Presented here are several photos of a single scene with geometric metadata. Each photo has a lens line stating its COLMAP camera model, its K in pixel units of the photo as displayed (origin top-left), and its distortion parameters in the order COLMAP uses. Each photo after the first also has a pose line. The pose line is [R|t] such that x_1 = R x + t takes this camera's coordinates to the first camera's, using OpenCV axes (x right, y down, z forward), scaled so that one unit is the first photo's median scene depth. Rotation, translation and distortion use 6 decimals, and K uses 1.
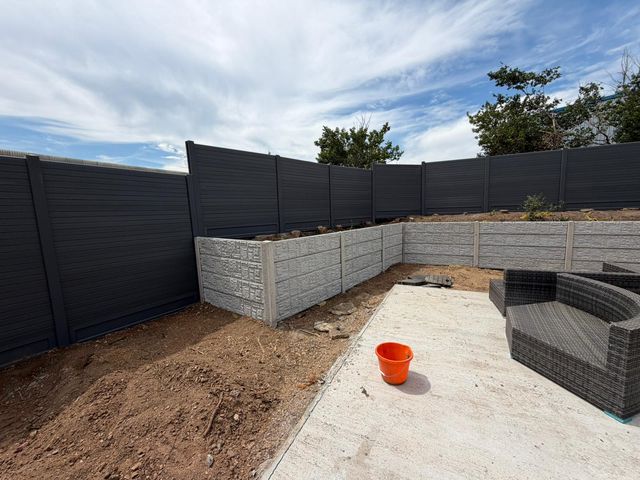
lens RADIAL K [[264.1, 0, 320.0], [0, 264.1, 240.0], [0, 0, 1]] dist [-0.001074, -0.000108]
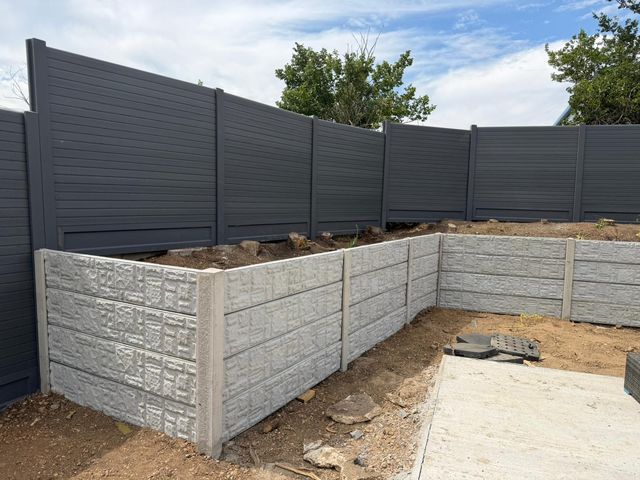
lens RADIAL K [[458.3, 0, 320.0], [0, 458.3, 240.0], [0, 0, 1]] dist [0.085500, -0.117821]
pose [[0.989281, 0.045733, 0.138680, -0.089696], [-0.042936, 0.998811, -0.023095, -0.026085], [-0.139571, 0.016894, 0.990068, 0.122611]]
